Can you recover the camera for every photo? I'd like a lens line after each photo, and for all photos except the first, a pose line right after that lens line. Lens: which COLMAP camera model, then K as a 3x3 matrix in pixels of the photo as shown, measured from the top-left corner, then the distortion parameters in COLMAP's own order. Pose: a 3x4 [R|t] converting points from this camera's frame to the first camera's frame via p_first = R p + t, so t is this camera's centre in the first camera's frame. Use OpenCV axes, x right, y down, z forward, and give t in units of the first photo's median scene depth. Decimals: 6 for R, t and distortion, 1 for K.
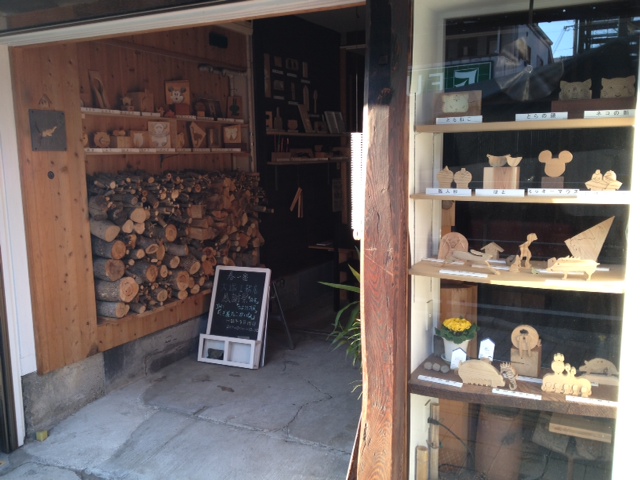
lens RADIAL K [[649.4, 0, 320.3], [0, 649.4, 269.1], [0, 0, 1]] dist [0.134581, -0.329058]
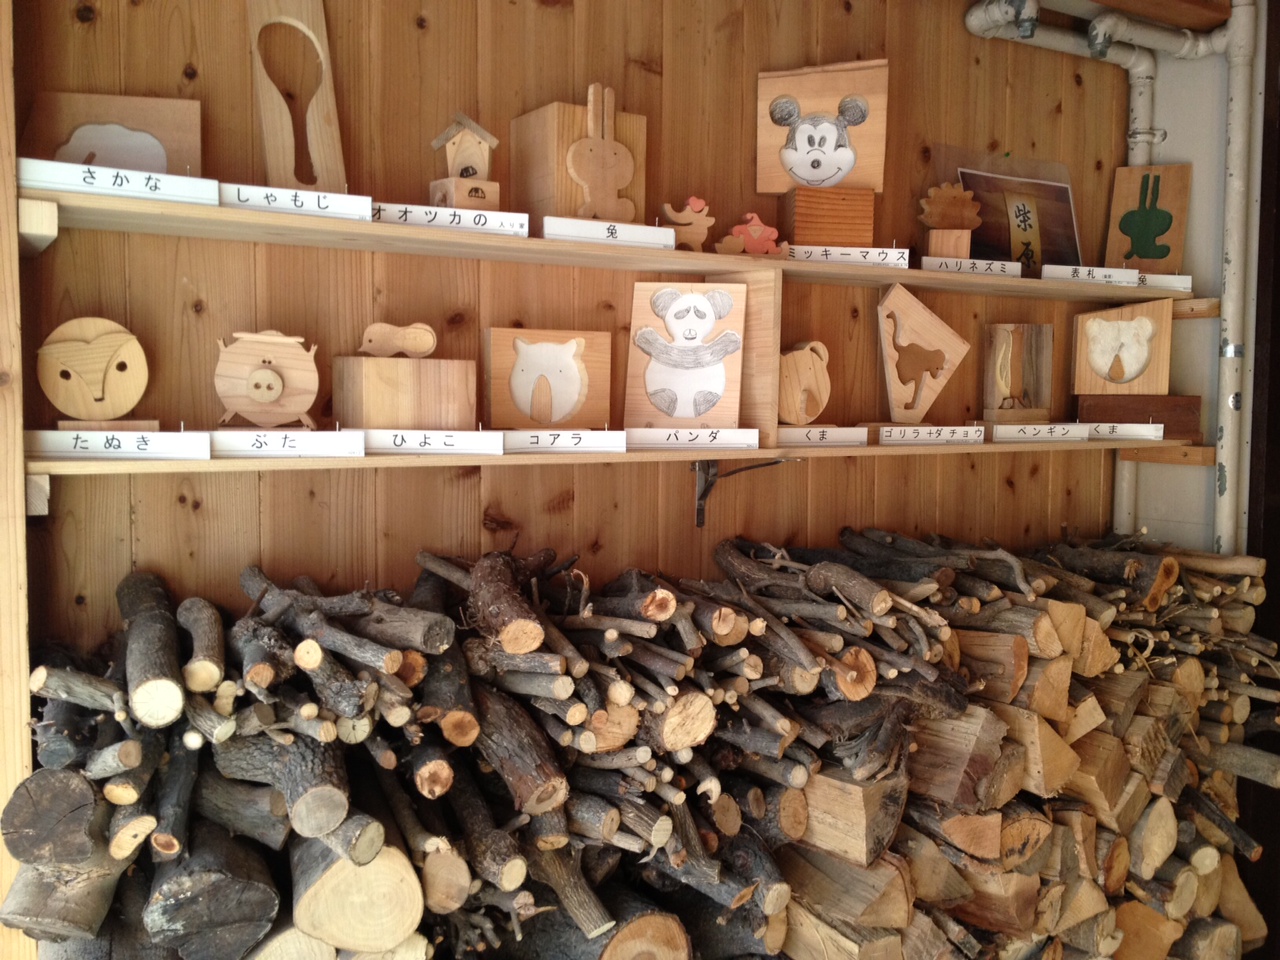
lens RADIAL K [[1298.9, 0, 640.6], [0, 1298.9, 538.2], [0, 0, 1]] dist [0.134581, -0.329058]
pose [[0.878458, 0.055405, -0.474596, -0.079163], [-0.094228, 0.993837, -0.058391, -0.126259], [0.468436, 0.096014, 0.878265, 0.654299]]
